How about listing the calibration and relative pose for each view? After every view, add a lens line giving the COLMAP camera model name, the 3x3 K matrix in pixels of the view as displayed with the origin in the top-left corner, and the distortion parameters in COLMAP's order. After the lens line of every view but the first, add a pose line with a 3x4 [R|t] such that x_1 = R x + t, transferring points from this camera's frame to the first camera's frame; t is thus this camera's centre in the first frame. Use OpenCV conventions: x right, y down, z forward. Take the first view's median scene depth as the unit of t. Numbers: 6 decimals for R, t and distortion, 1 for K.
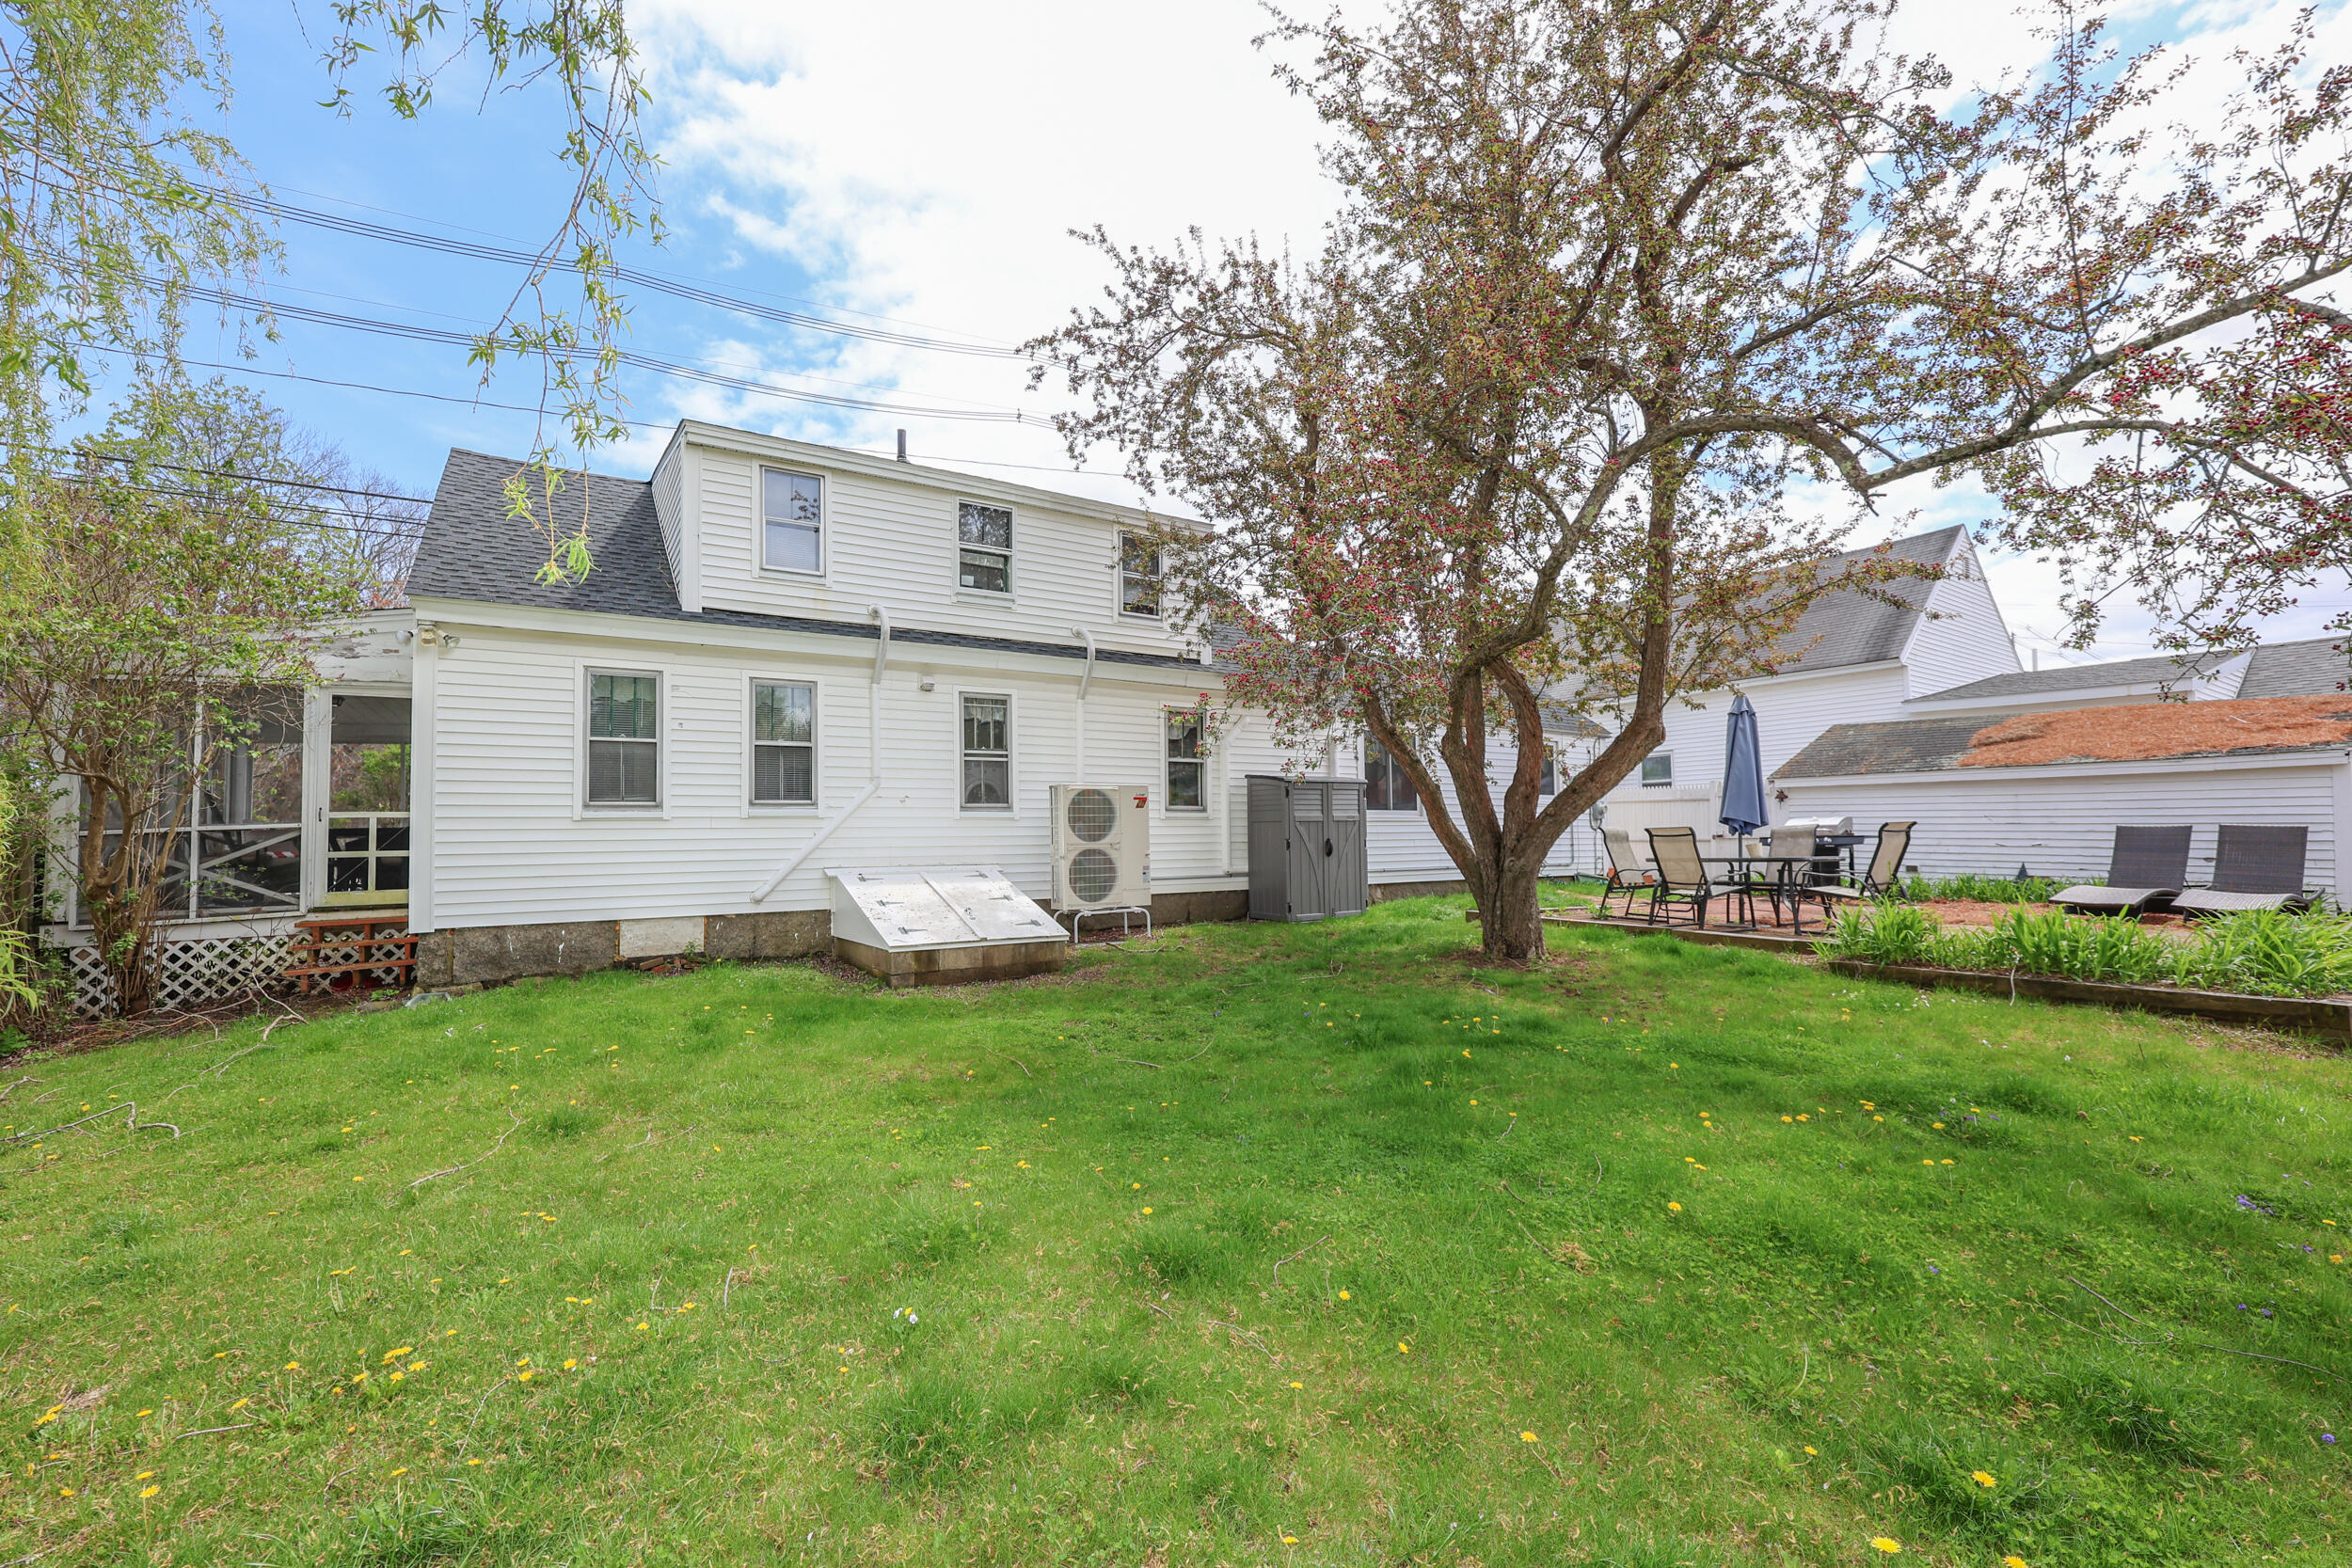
lens RADIAL K [[994.6, 0, 1168.0], [0, 994.6, 782.5], [0, 0, 1]] dist [0.001201, 0.000183]
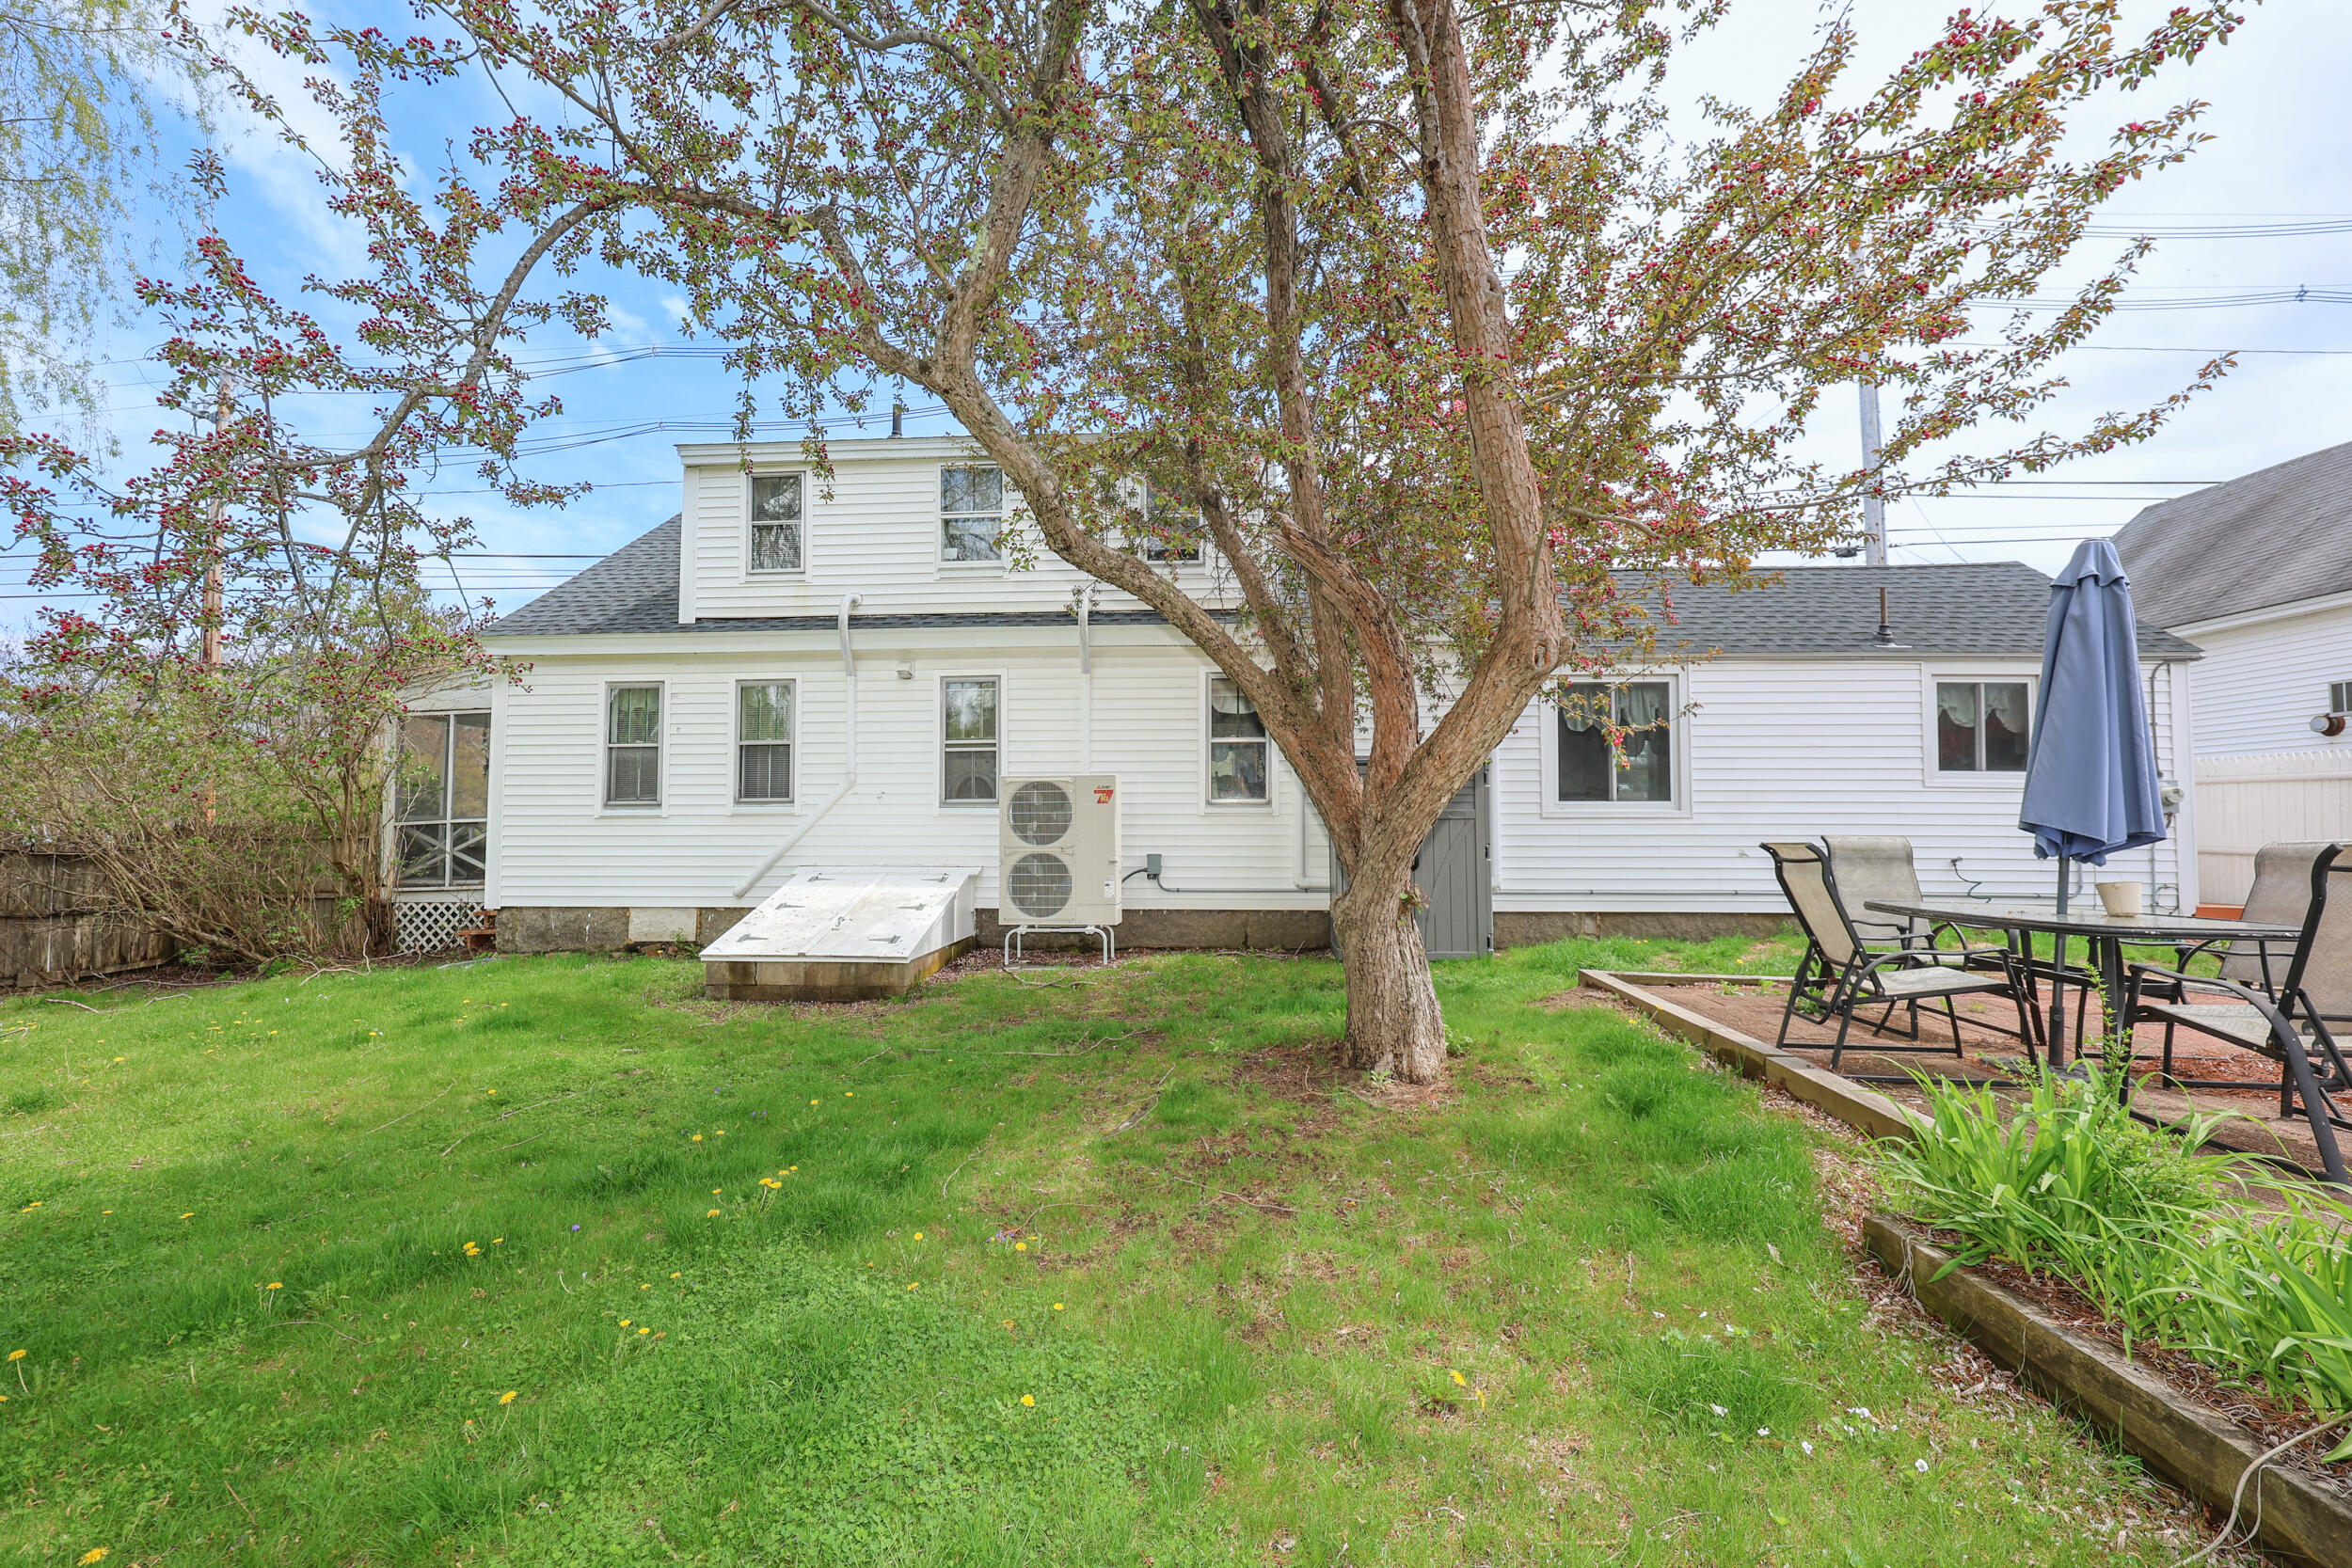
lens RADIAL K [[971.6, 0, 1157.1], [0, 971.6, 784.0], [0, 0, 1]] dist [-0.000280, -0.000308]
pose [[0.802303, -0.013050, -0.596775, 0.551358], [0.025249, 0.999608, 0.012086, 0.001693], [0.596383, -0.024765, 0.802318, 0.459263]]
